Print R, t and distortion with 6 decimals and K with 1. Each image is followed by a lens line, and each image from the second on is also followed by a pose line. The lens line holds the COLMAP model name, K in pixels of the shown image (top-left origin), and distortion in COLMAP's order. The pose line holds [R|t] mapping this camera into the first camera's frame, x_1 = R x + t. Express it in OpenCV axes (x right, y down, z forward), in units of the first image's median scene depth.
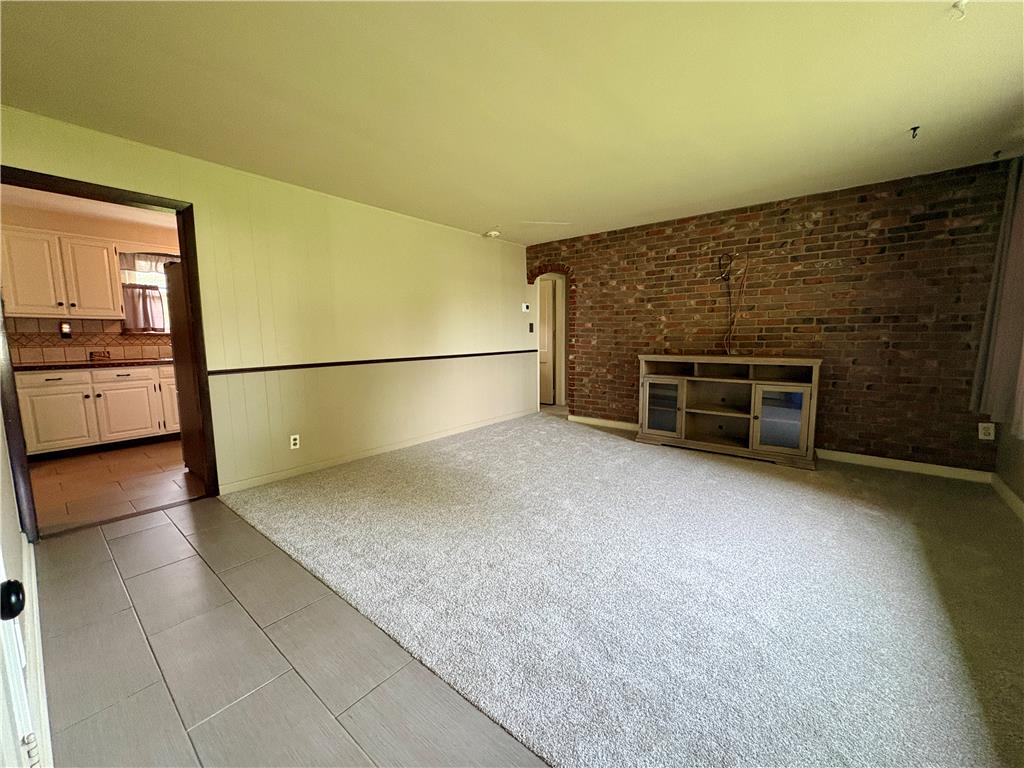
lens RADIAL K [[409.9, 0, 506.0], [0, 409.9, 379.3], [0, 0, 1]] dist [0.000475, 0.000469]
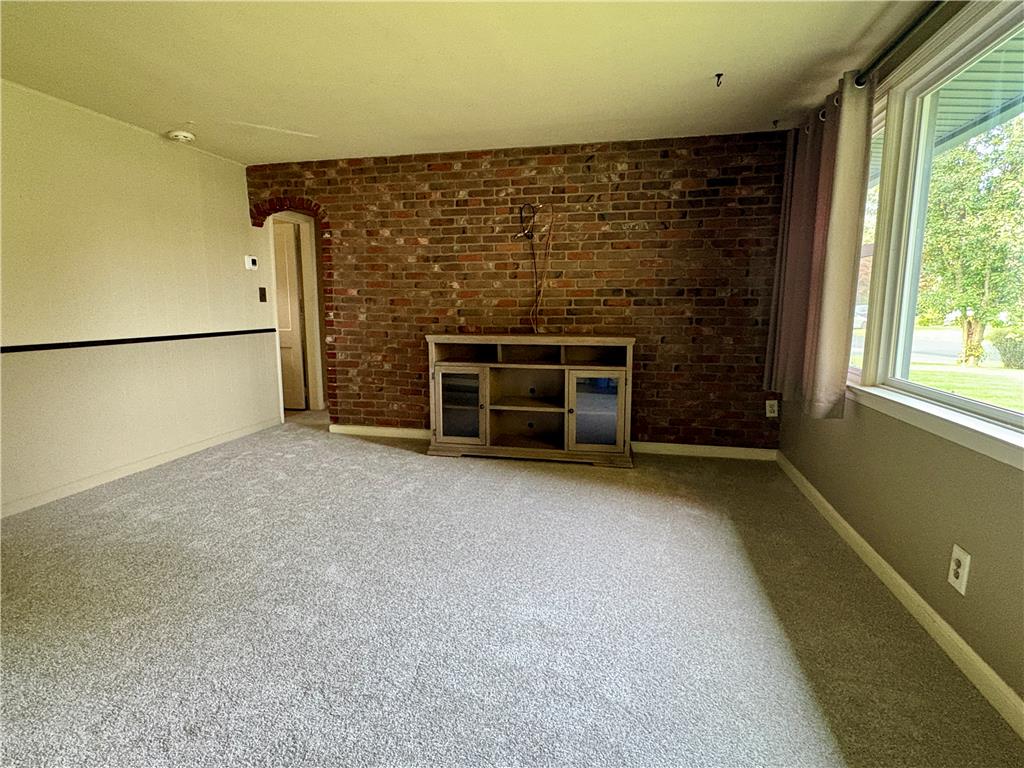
lens RADIAL K [[537.0, 0, 514.8], [0, 537.0, 381.2], [0, 0, 1]] dist [-0.005048, 0.002184]
pose [[0.884231, -0.054918, 0.463810, 0.025803], [0.041250, 0.998365, 0.039572, -0.012480], [-0.465225, -0.015858, 0.885050, 0.121740]]
